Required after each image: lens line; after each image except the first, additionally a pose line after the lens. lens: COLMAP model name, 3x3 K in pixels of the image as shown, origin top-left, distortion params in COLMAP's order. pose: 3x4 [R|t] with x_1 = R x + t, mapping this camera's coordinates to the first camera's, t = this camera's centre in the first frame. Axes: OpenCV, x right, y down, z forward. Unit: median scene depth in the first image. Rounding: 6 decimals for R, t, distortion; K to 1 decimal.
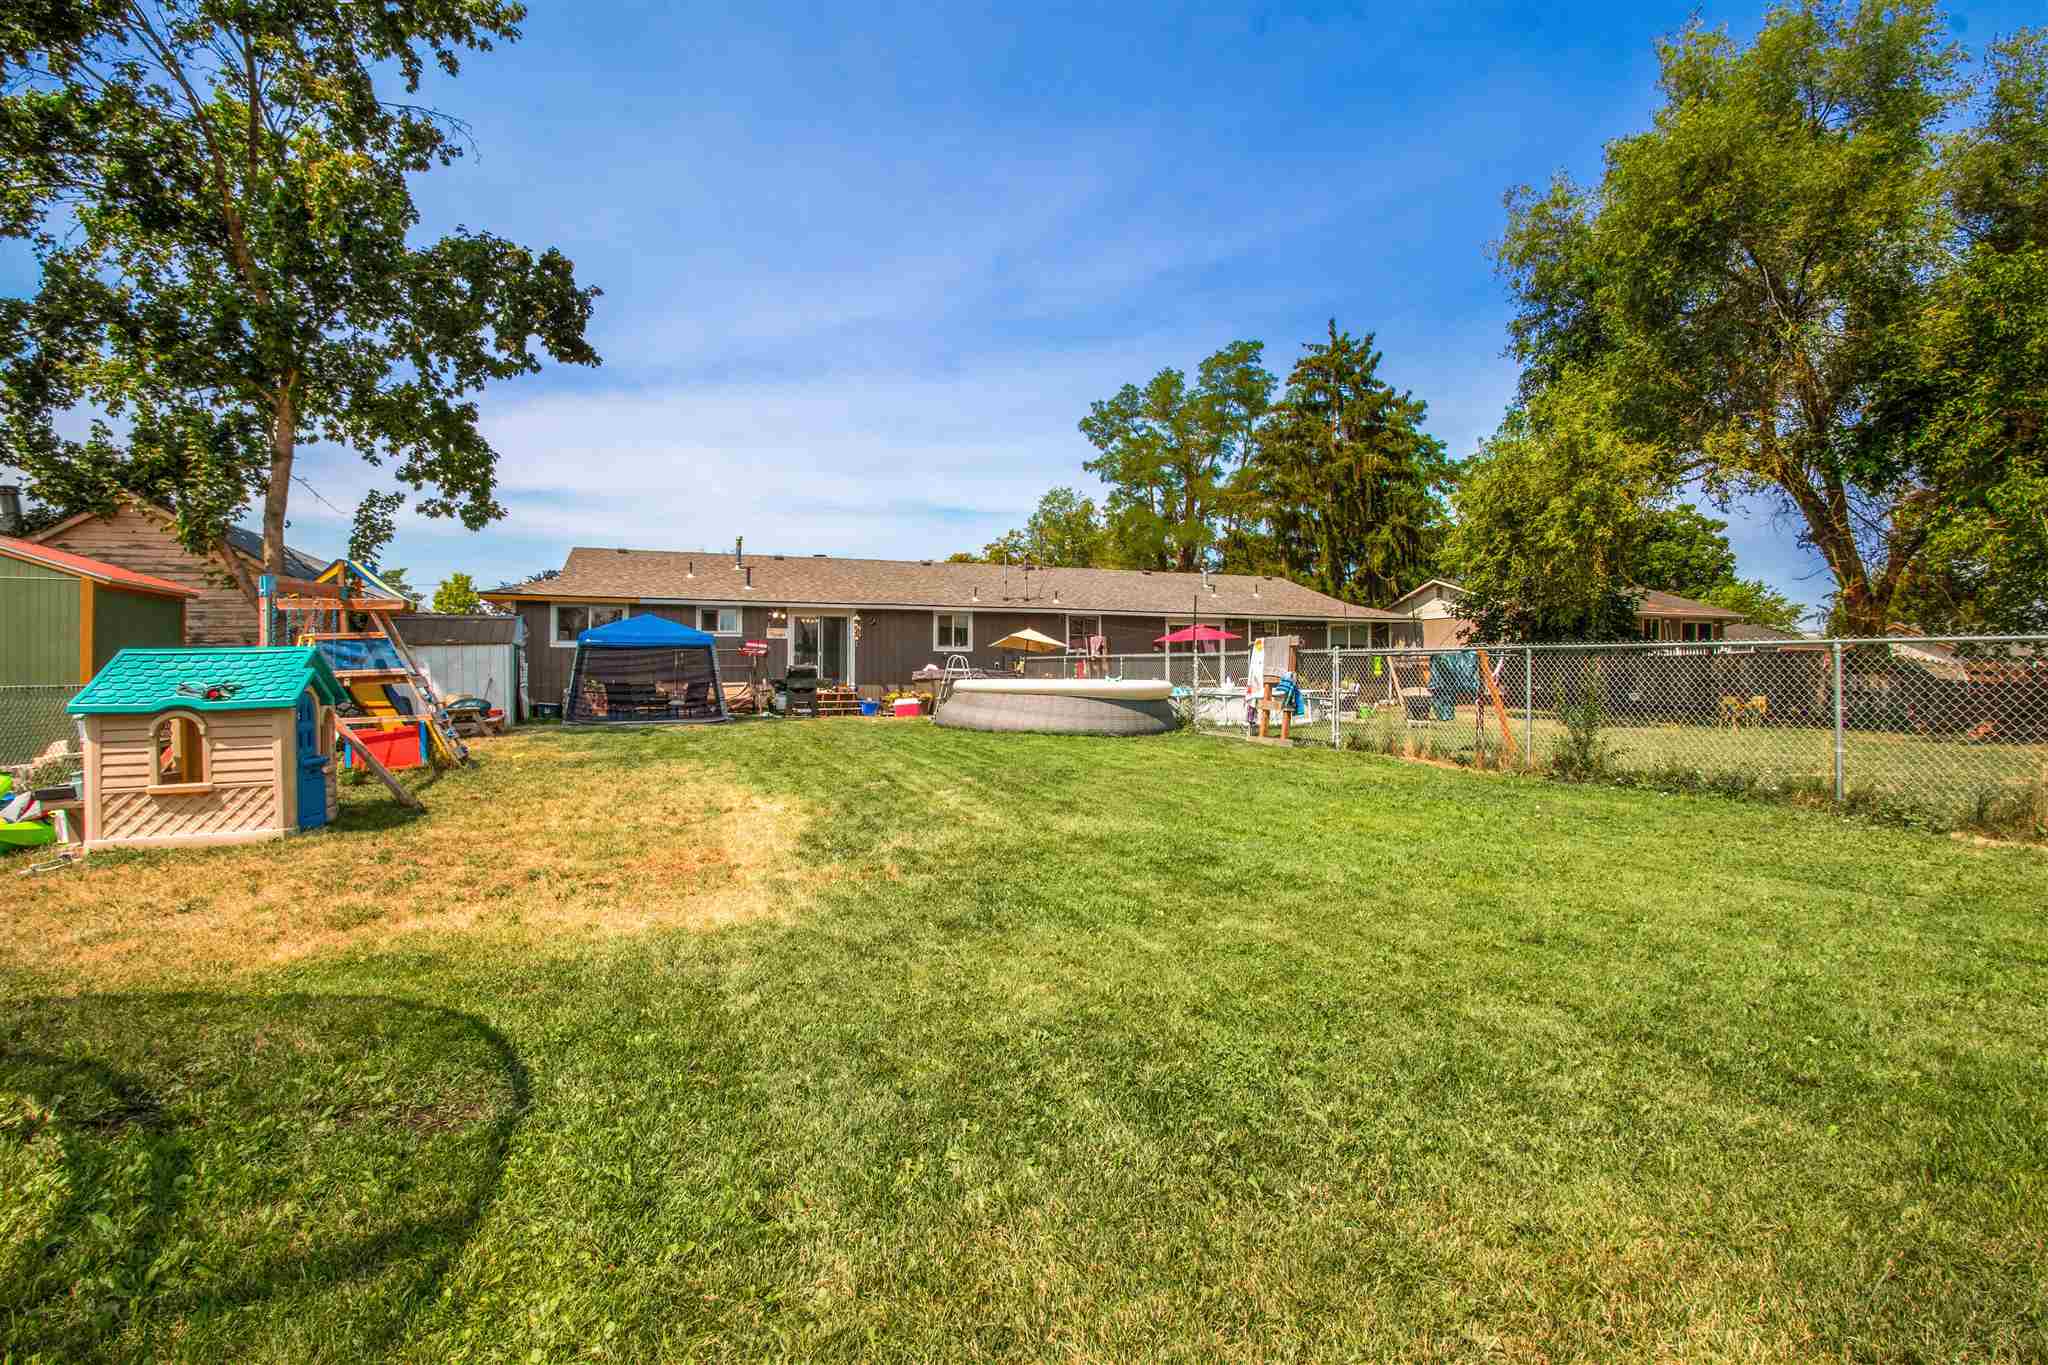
lens RADIAL K [[978.3, 0, 1027.1], [0, 978.3, 681.2], [0, 0, 1]] dist [-0.015787, 0.000962]
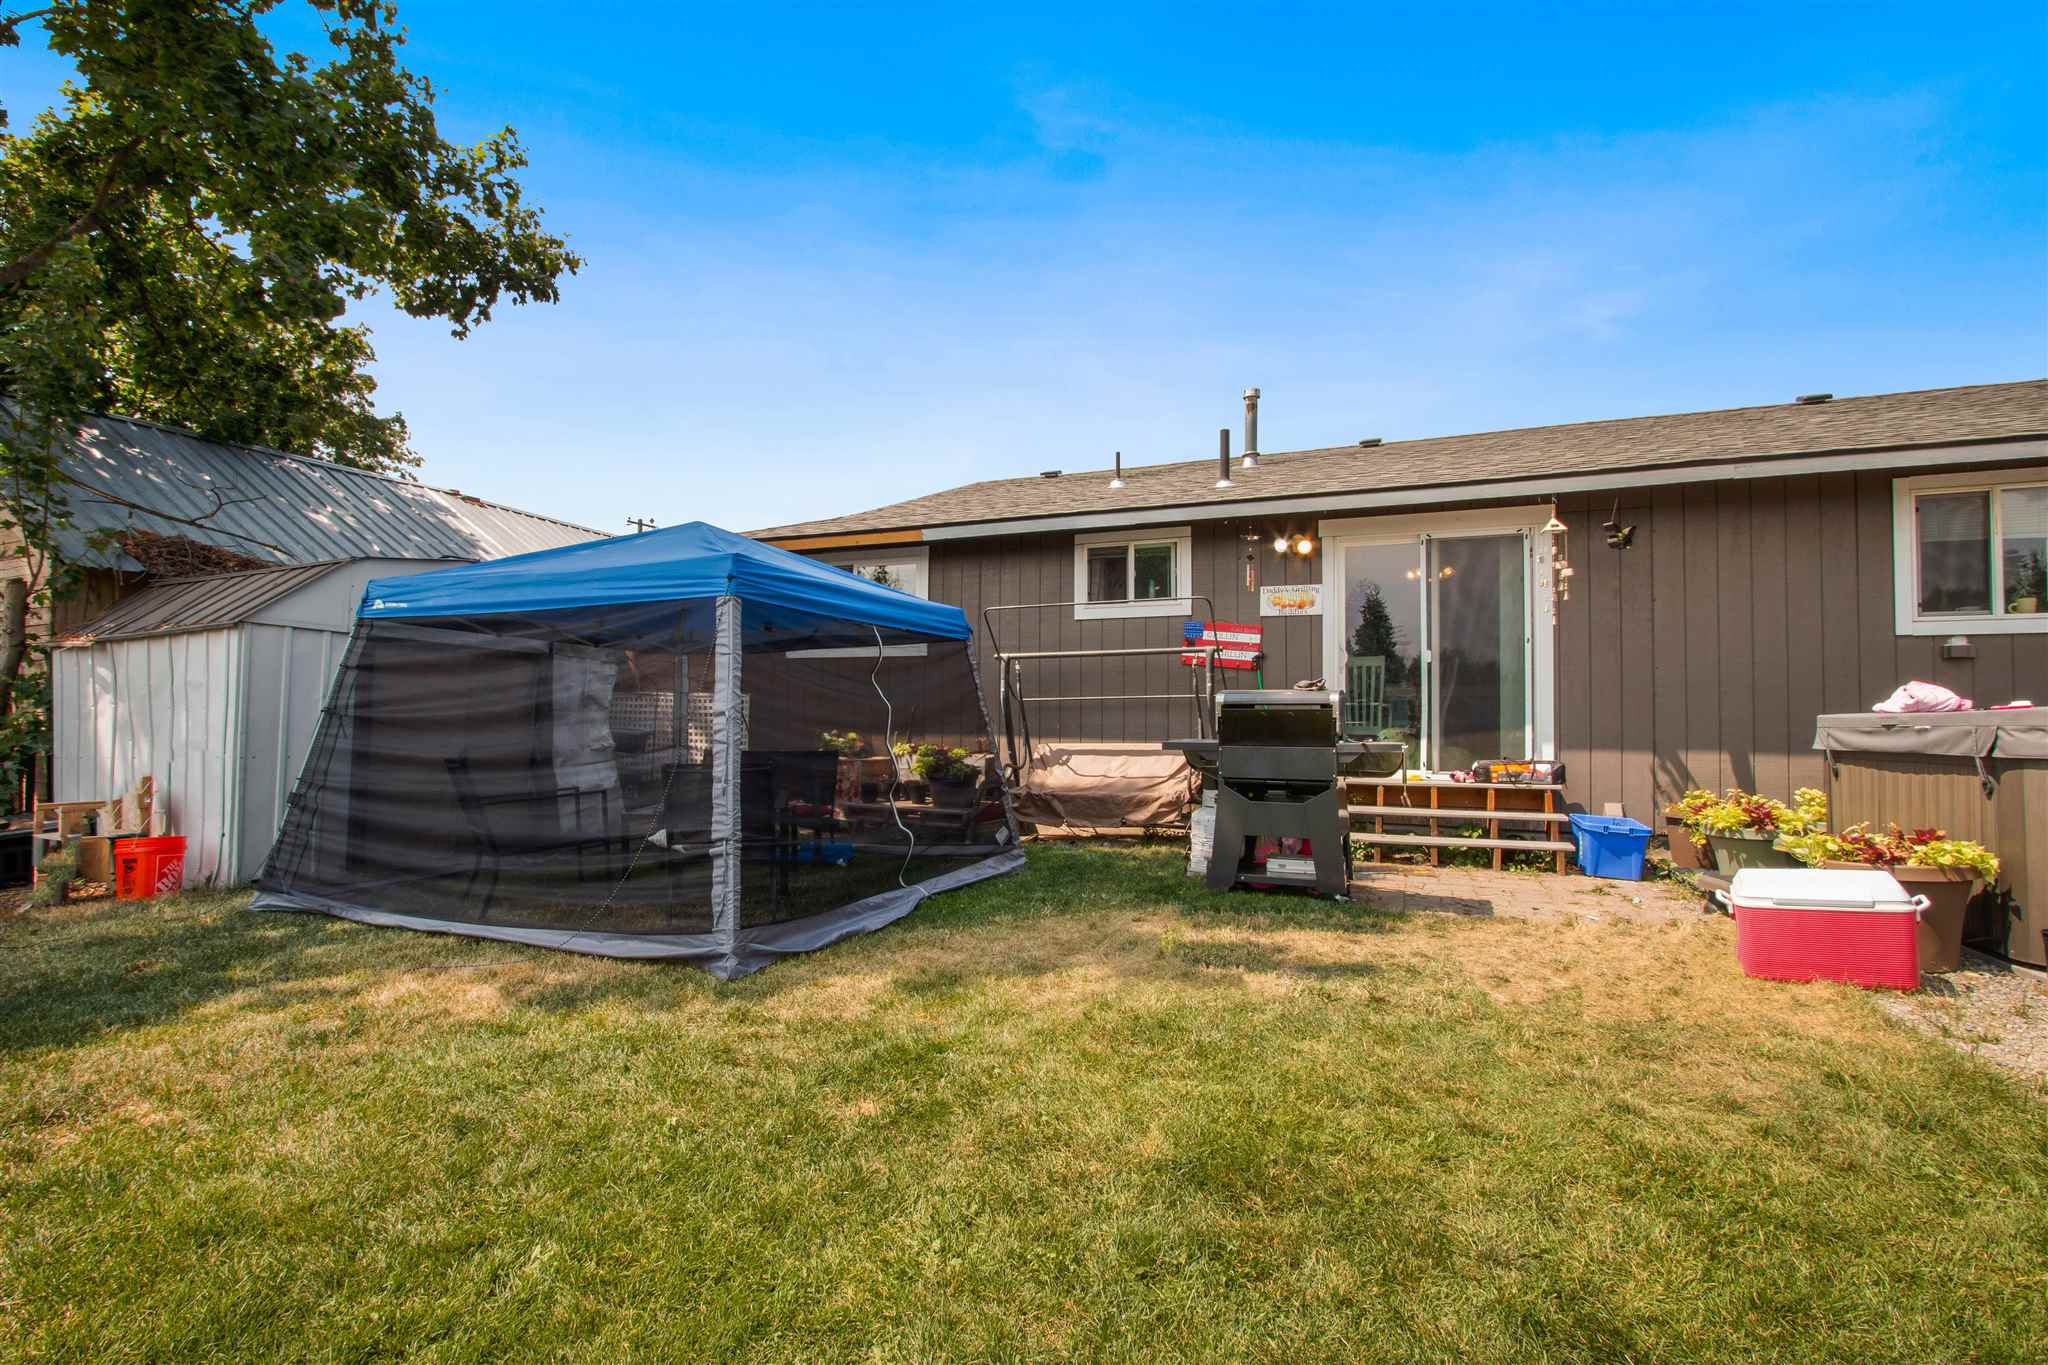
lens RADIAL K [[958.1, 0, 1026.5], [0, 958.1, 672.4], [0, 0, 1]] dist [-0.002358, 0.000170]
pose [[0.735302, -0.023349, -0.677337, -0.099986], [-0.008733, 0.998997, -0.043917, -0.008516], [0.677684, 0.038207, 0.734360, 0.702928]]
